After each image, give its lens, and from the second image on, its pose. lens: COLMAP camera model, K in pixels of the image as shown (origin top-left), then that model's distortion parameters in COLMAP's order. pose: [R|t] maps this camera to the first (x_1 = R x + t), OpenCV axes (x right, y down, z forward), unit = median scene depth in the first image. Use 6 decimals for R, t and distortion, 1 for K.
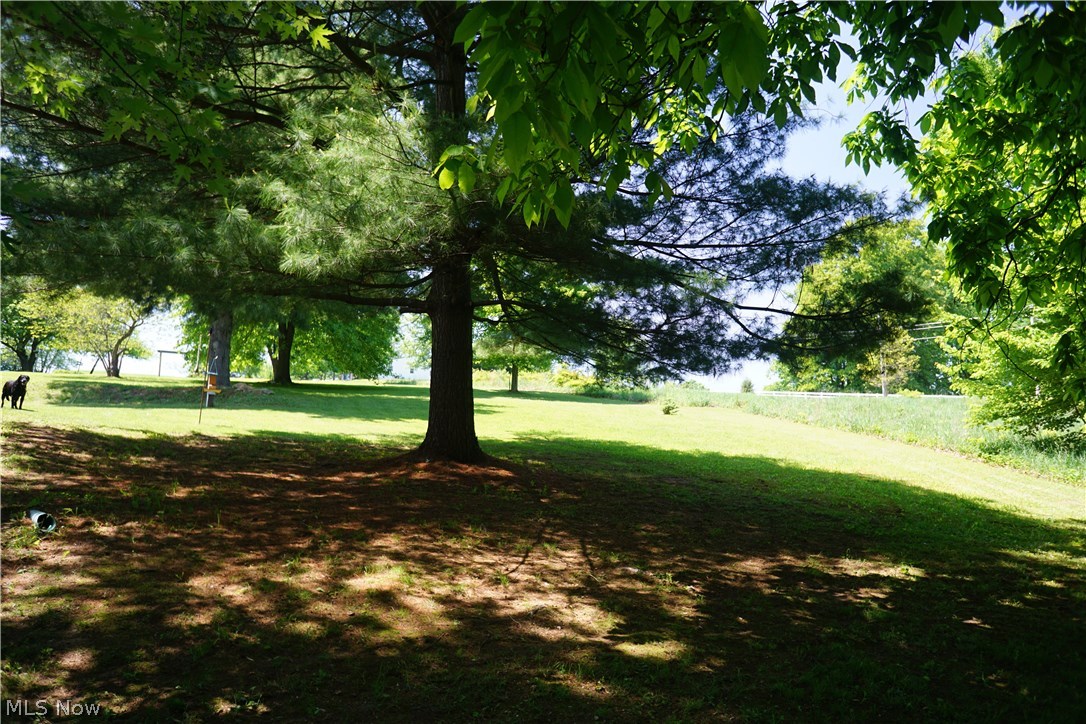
lens RADIAL K [[743.5, 0, 541.6], [0, 743.5, 364.1], [0, 0, 1]] dist [0.001114, -0.000496]
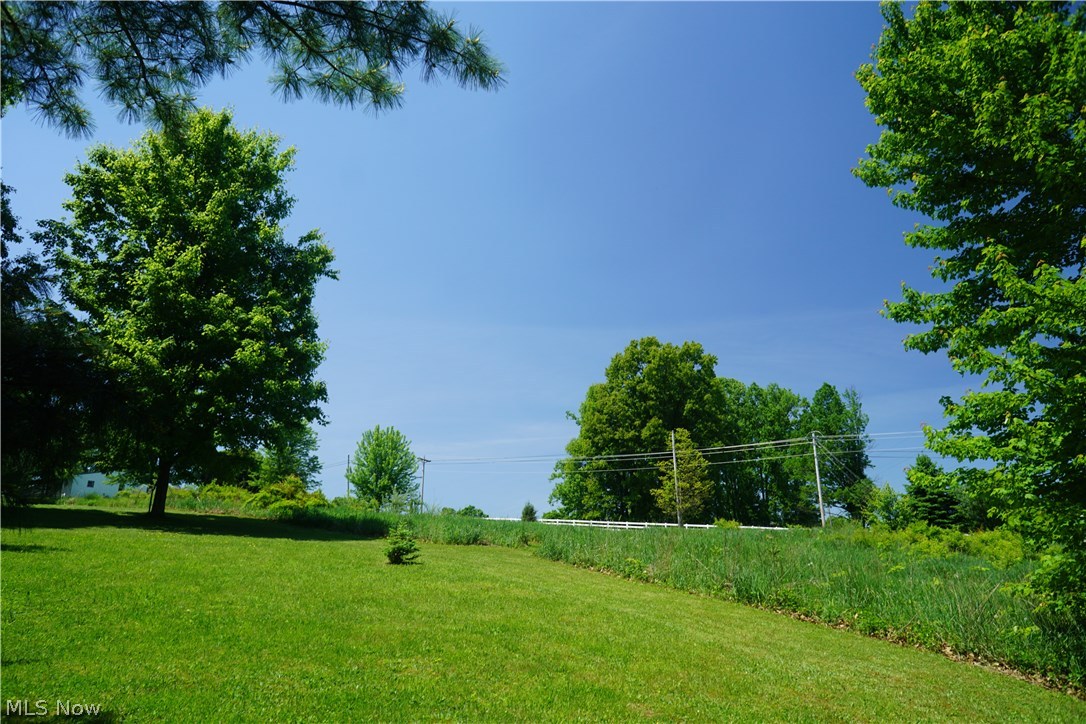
lens RADIAL K [[743.5, 0, 540.8], [0, 743.5, 361.3], [0, 0, 1]] dist [0.001114, -0.000496]
pose [[0.957960, 0.069482, 0.278362, 0.044006], [-0.021194, 0.984719, -0.172856, 0.006335], [-0.286119, 0.159690, 0.944794, 0.180645]]
